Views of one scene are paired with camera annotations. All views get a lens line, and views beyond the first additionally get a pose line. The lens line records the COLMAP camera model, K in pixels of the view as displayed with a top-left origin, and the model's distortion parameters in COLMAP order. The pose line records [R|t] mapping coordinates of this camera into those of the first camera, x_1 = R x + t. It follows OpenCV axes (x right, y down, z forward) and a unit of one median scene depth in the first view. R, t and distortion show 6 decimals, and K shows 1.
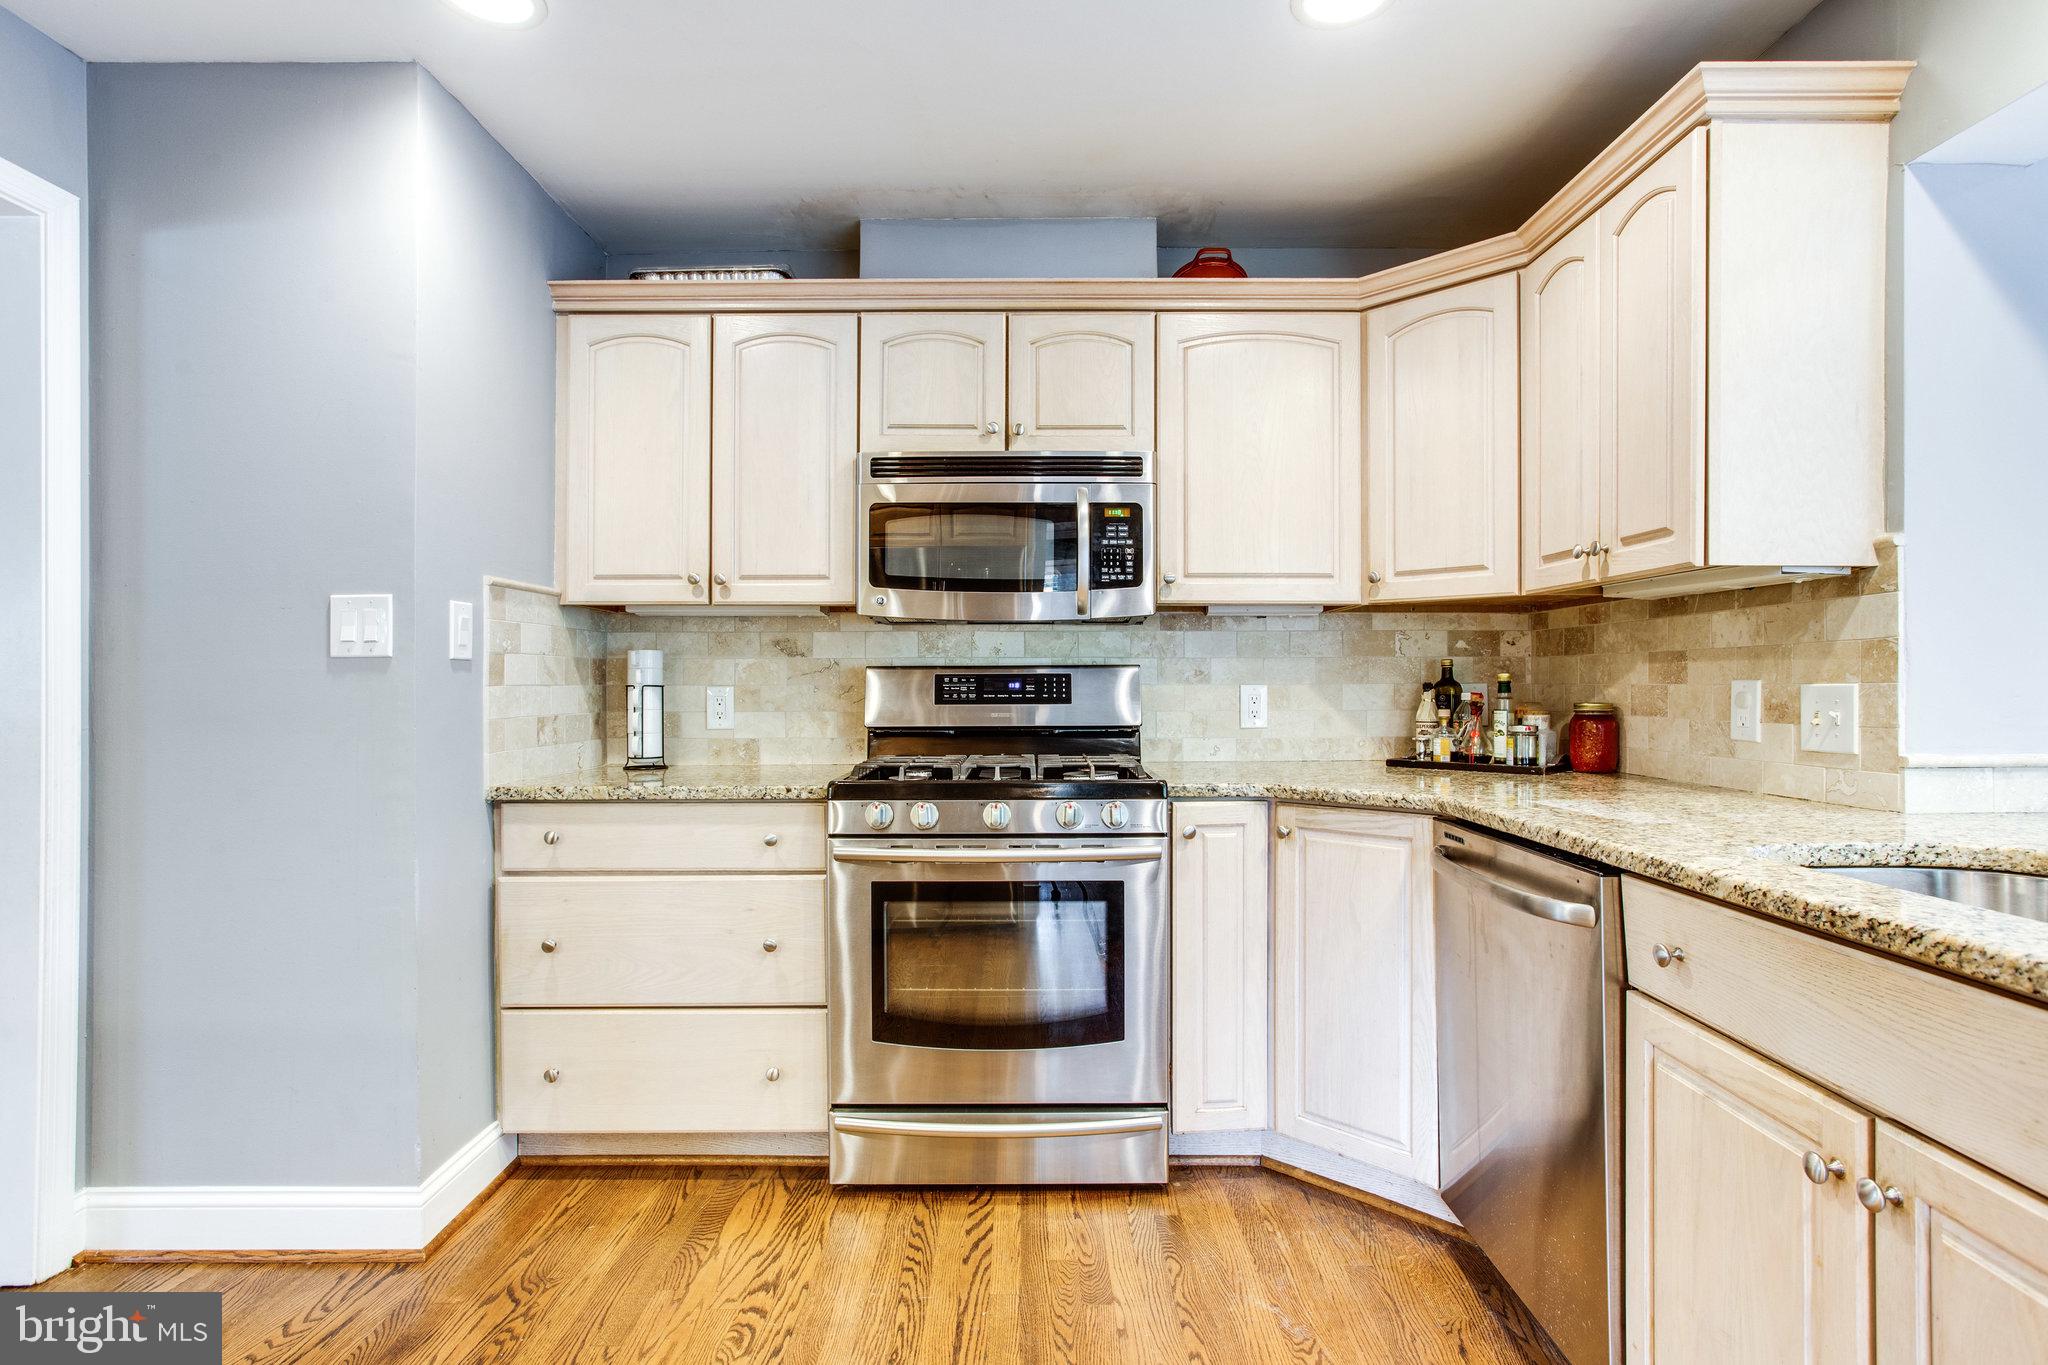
lens RADIAL K [[1007.1, 0, 1086.0], [0, 1007.1, 684.1], [0, 0, 1]] dist [-0.030313, 0.022417]
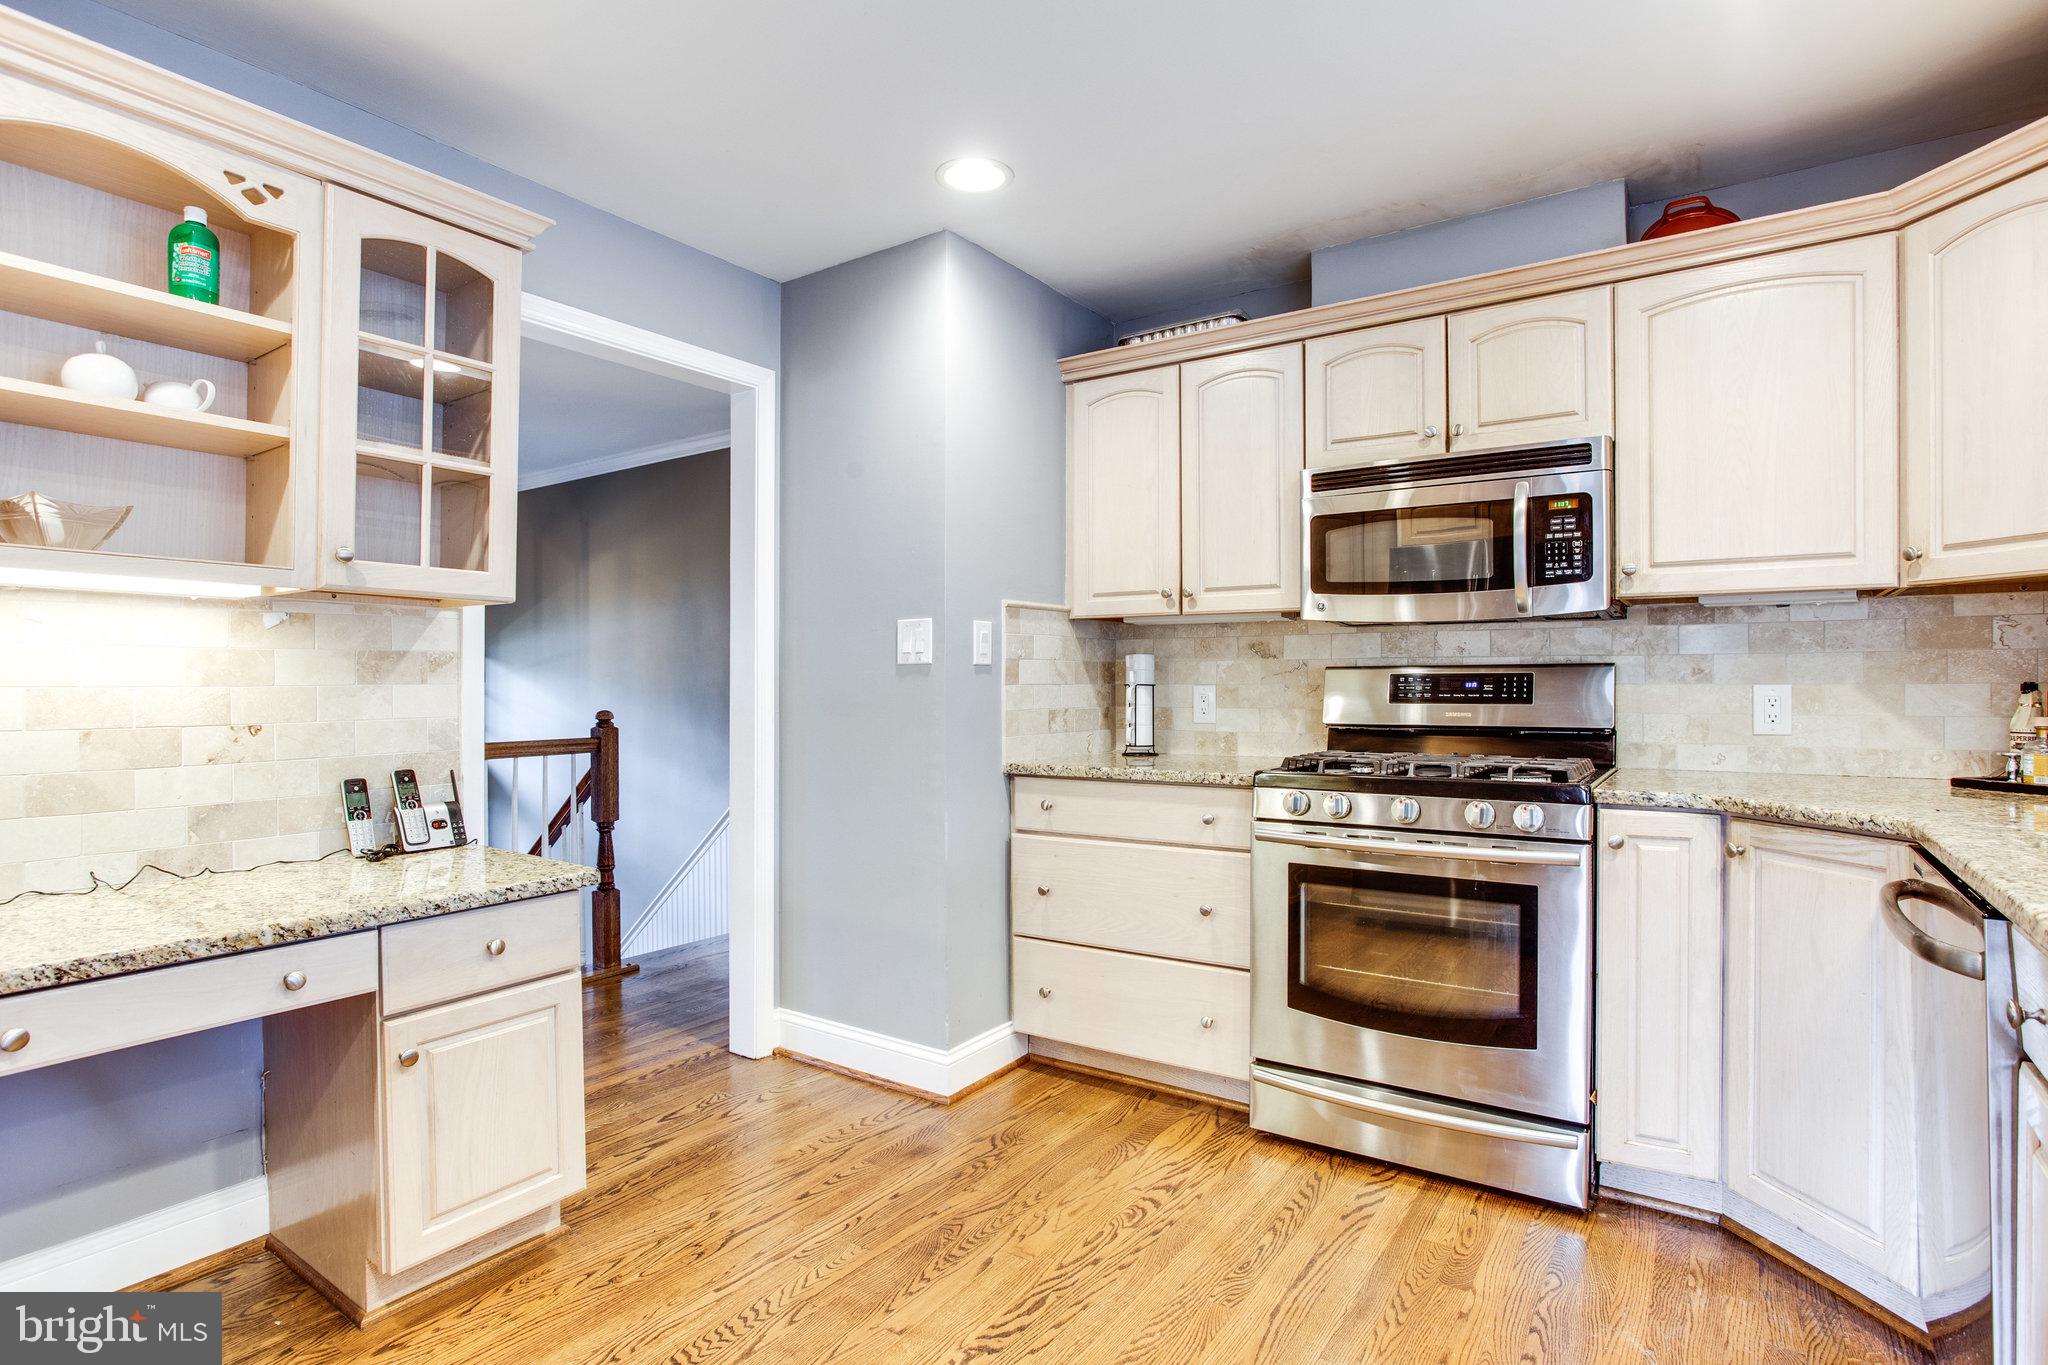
lens RADIAL K [[1007.1, 0, 1086.0], [0, 1007.1, 684.1], [0, 0, 1]] dist [-0.030313, 0.022417]
pose [[0.849780, 0.001277, -0.527137, 0.158579], [-0.000376, 0.999998, 0.001816, -0.001515], [0.527138, -0.001345, 0.849779, -0.049430]]
